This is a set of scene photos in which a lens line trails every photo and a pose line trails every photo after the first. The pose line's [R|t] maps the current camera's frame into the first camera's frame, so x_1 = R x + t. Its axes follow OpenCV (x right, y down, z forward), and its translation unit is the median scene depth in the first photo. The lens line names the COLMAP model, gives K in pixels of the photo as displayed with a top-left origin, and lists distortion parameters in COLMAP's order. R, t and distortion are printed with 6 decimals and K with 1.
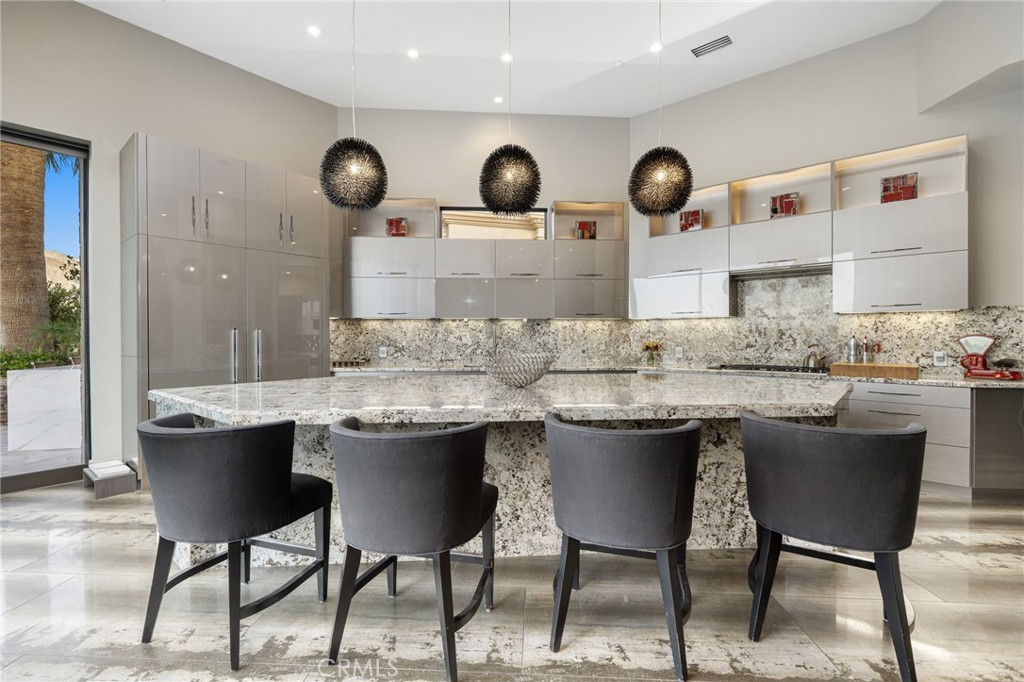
lens RADIAL K [[472.1, 0, 507.9], [0, 472.1, 339.0], [0, 0, 1]] dist [0.005421, 0.000090]
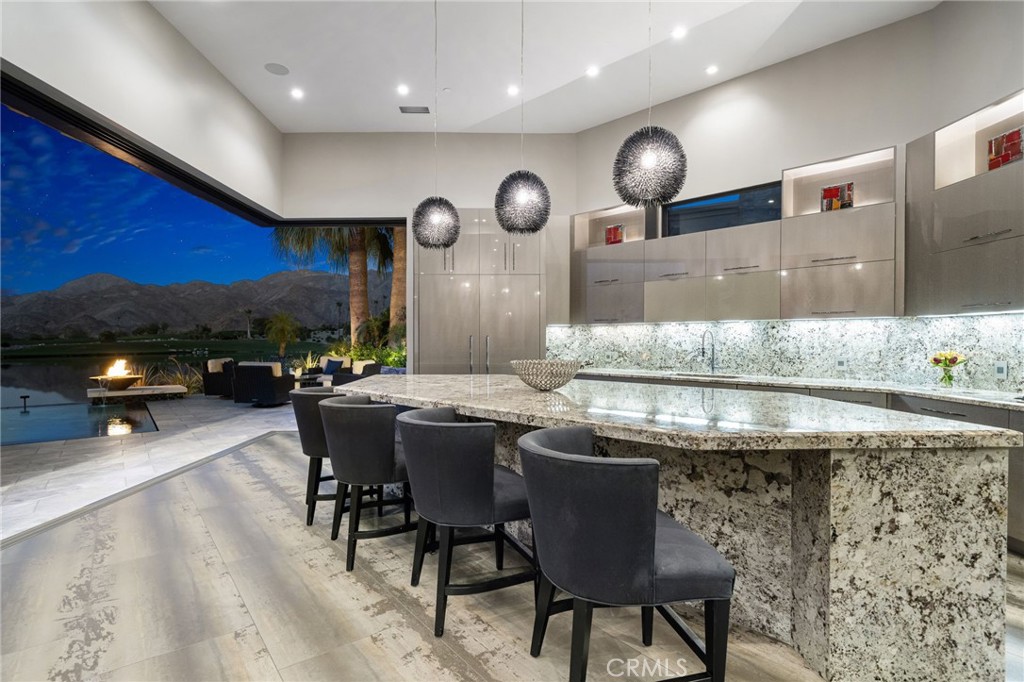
lens RADIAL K [[505.5, 0, 503.6], [0, 505.5, 349.8], [0, 0, 1]] dist [0.015654, -0.002498]
pose [[0.658034, 0.016357, -0.752811, 0.479546], [-0.006127, 0.999847, 0.016369, -0.004910], [0.752963, -0.006159, 0.658034, 0.101127]]
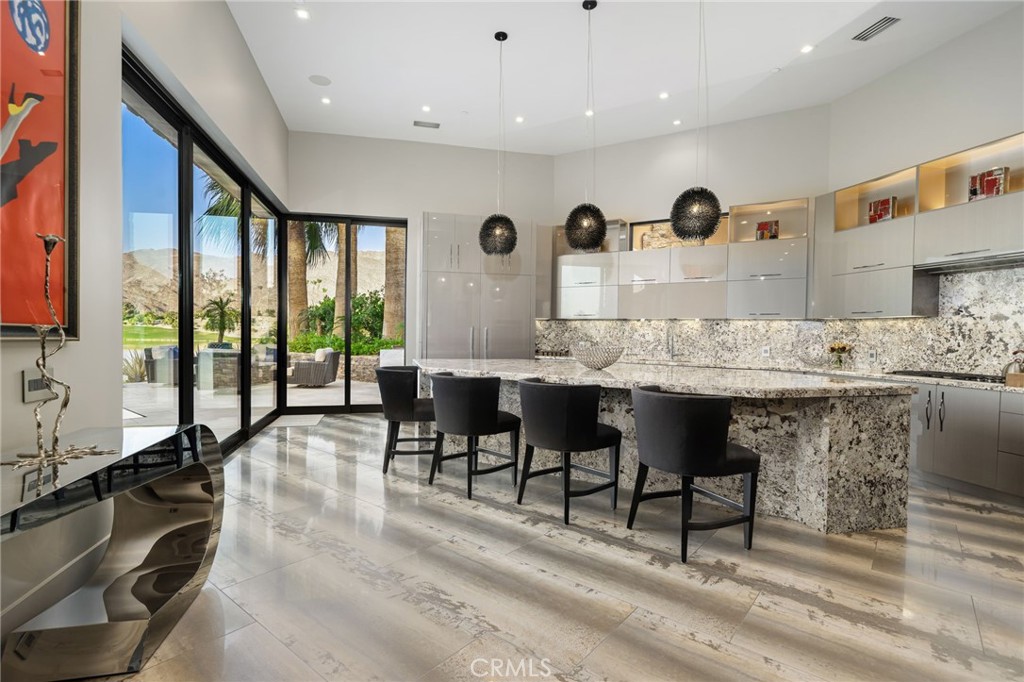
lens RADIAL K [[505.5, 0, 502.7], [0, 505.5, 343.2], [0, 0, 1]] dist [0.015654, -0.002498]
pose [[0.806134, 0.027028, -0.591116, 0.404228], [-0.019970, 0.999630, 0.018472, 0.000691], [0.591396, -0.003087, 0.806375, -0.230033]]
